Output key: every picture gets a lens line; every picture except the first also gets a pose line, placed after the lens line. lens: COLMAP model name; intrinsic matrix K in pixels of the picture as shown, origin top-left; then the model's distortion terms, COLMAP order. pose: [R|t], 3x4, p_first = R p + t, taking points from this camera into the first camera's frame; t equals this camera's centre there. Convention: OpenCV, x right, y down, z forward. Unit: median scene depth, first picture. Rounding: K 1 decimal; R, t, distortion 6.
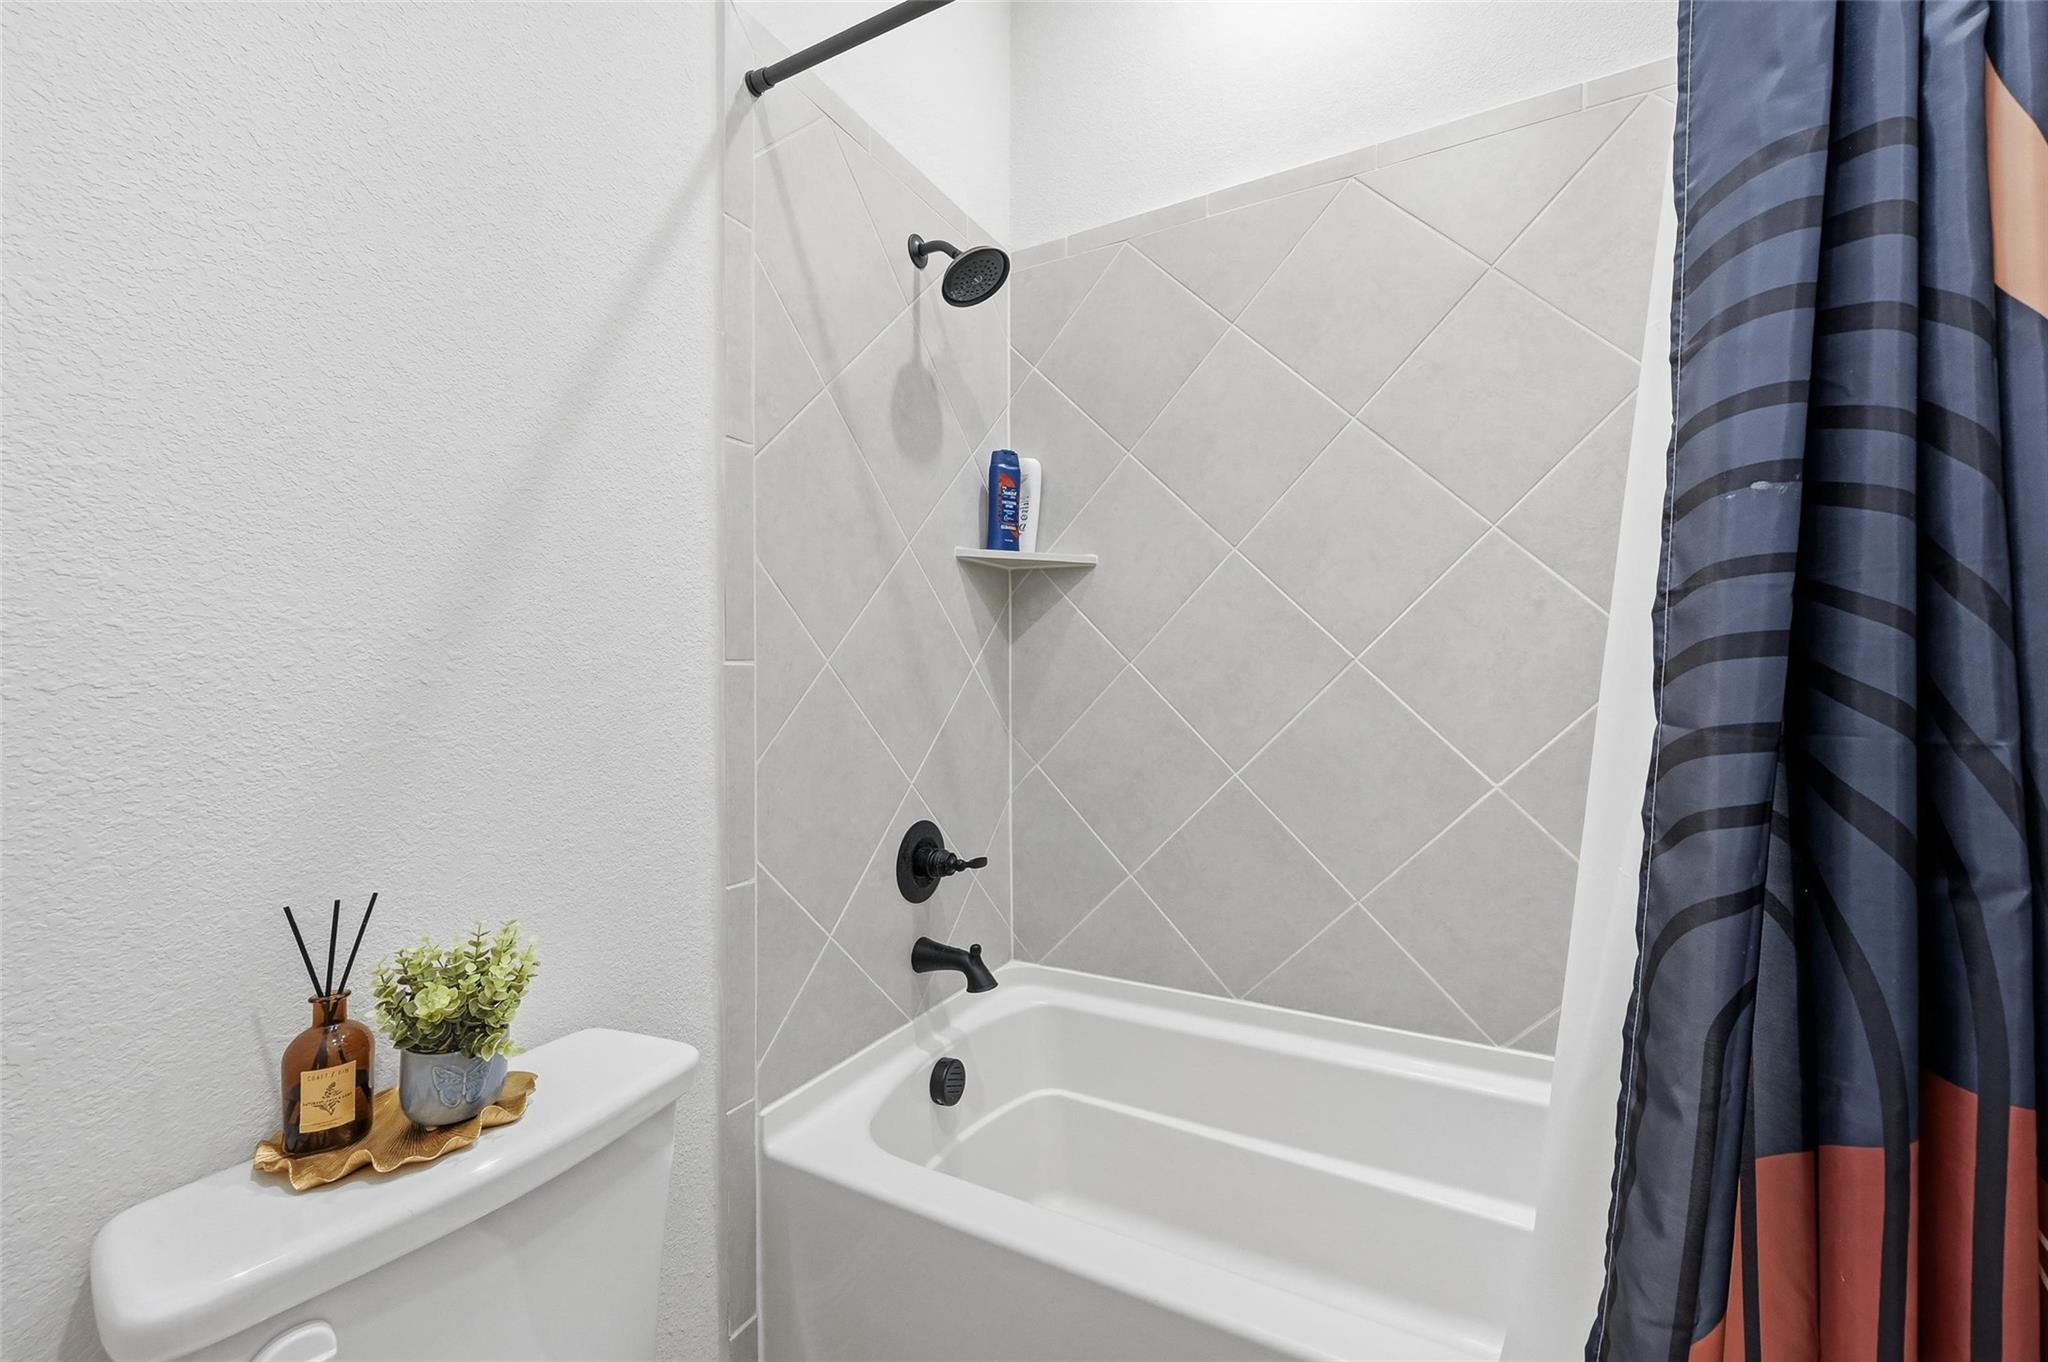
lens RADIAL K [[814.2, 0, 1028.6], [0, 814.2, 679.7], [0, 0, 1]] dist [0.001701, 0.000131]
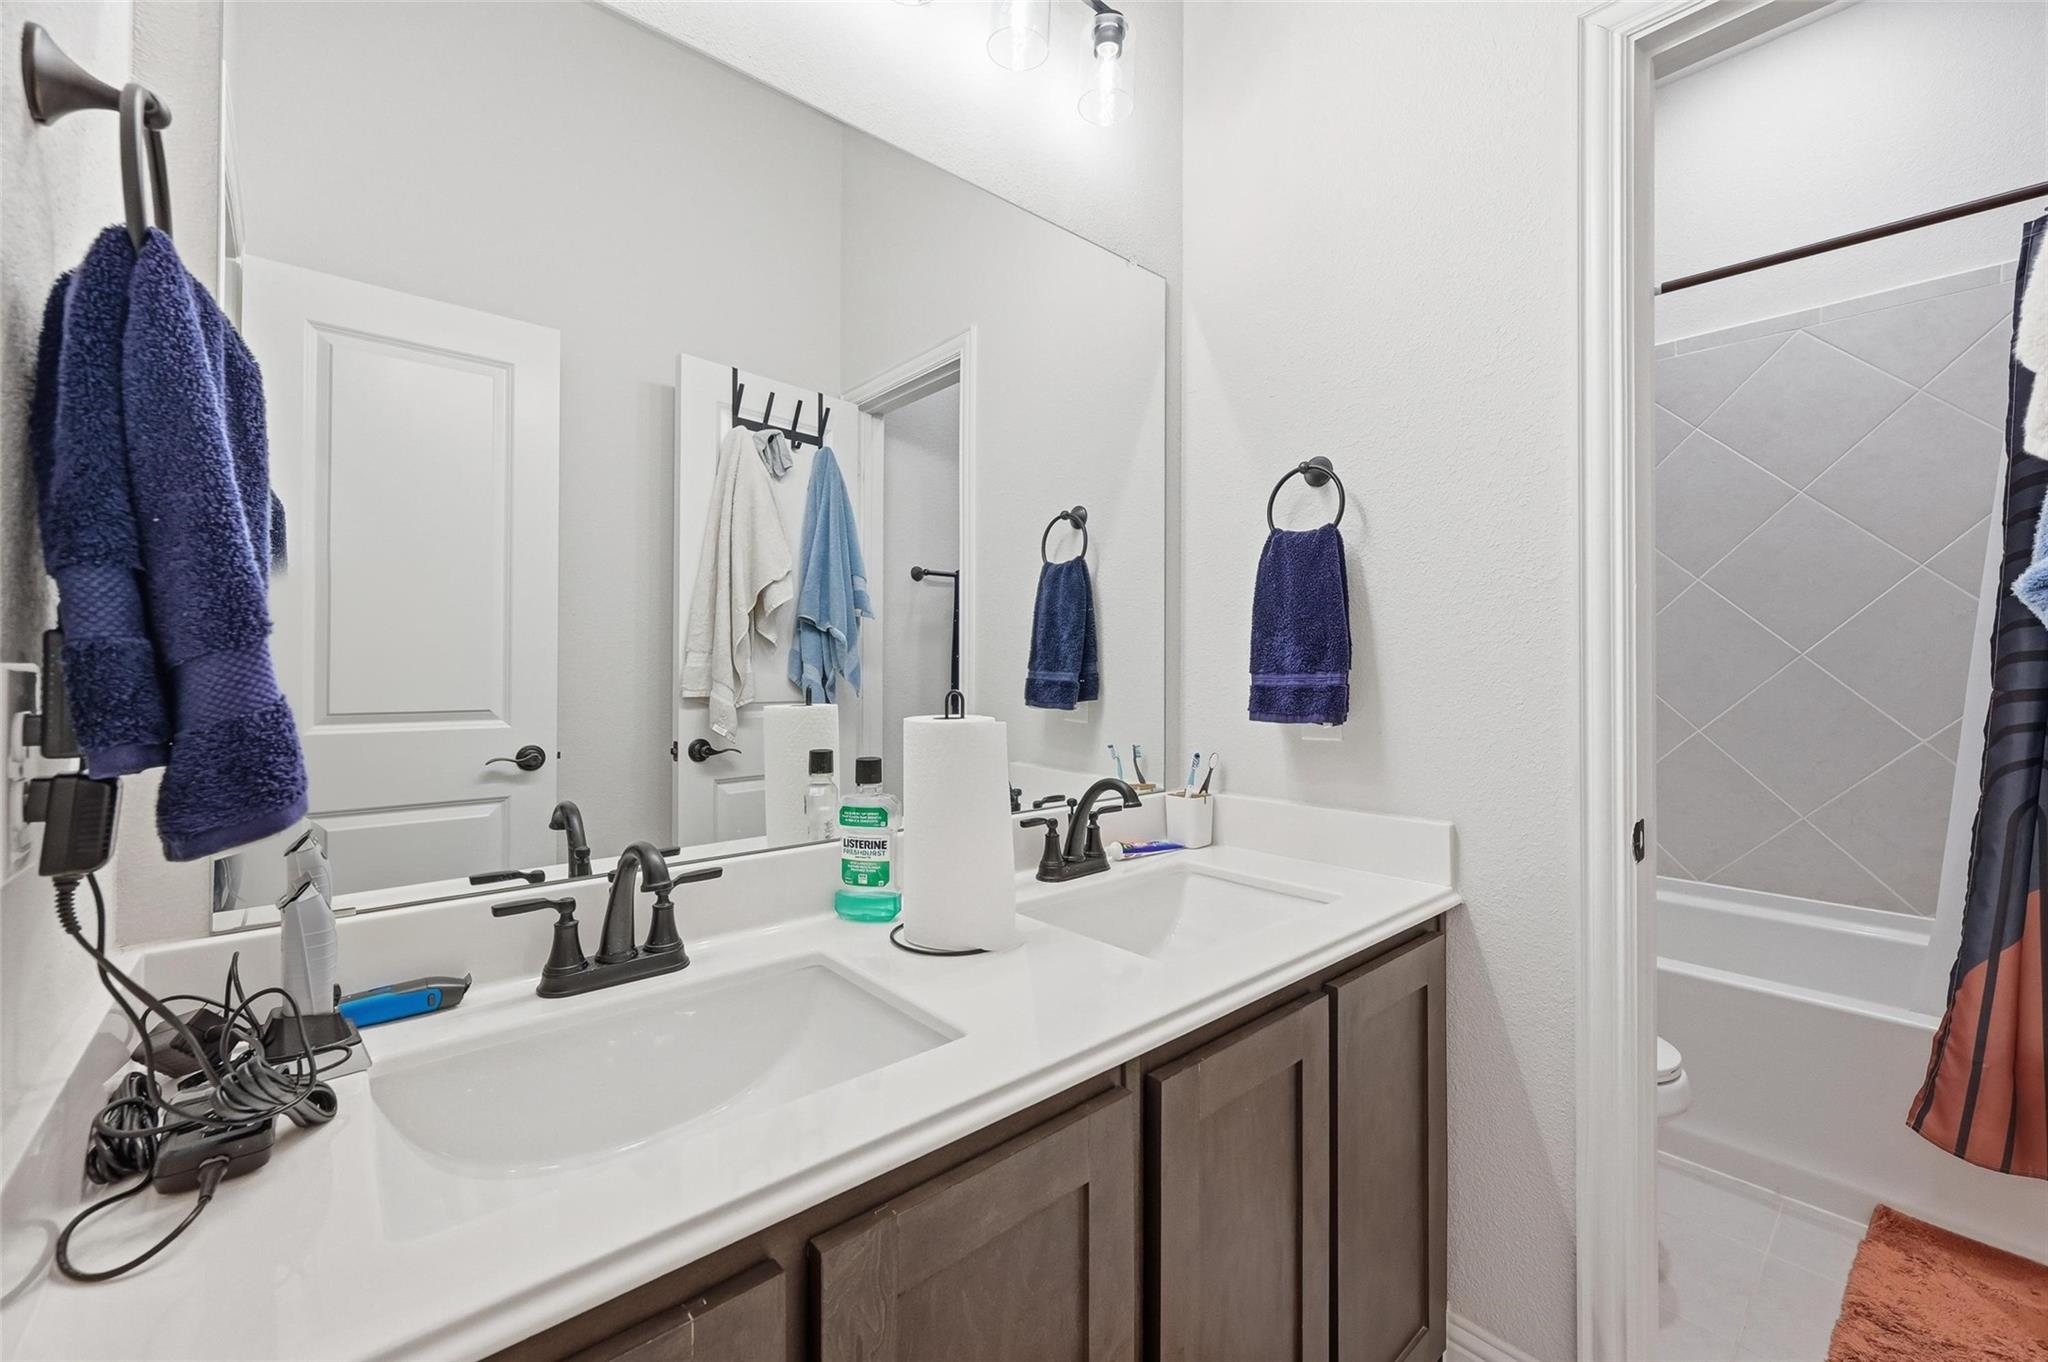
lens RADIAL K [[814.2, 0, 1019.6], [0, 814.2, 674.1], [0, 0, 1]] dist [0.001701, 0.000131]
pose [[0.937336, 0.001918, -0.348421, -0.930055], [0.001534, 0.999952, 0.009631, -0.012899], [0.348423, -0.009562, 0.937289, -1.986983]]
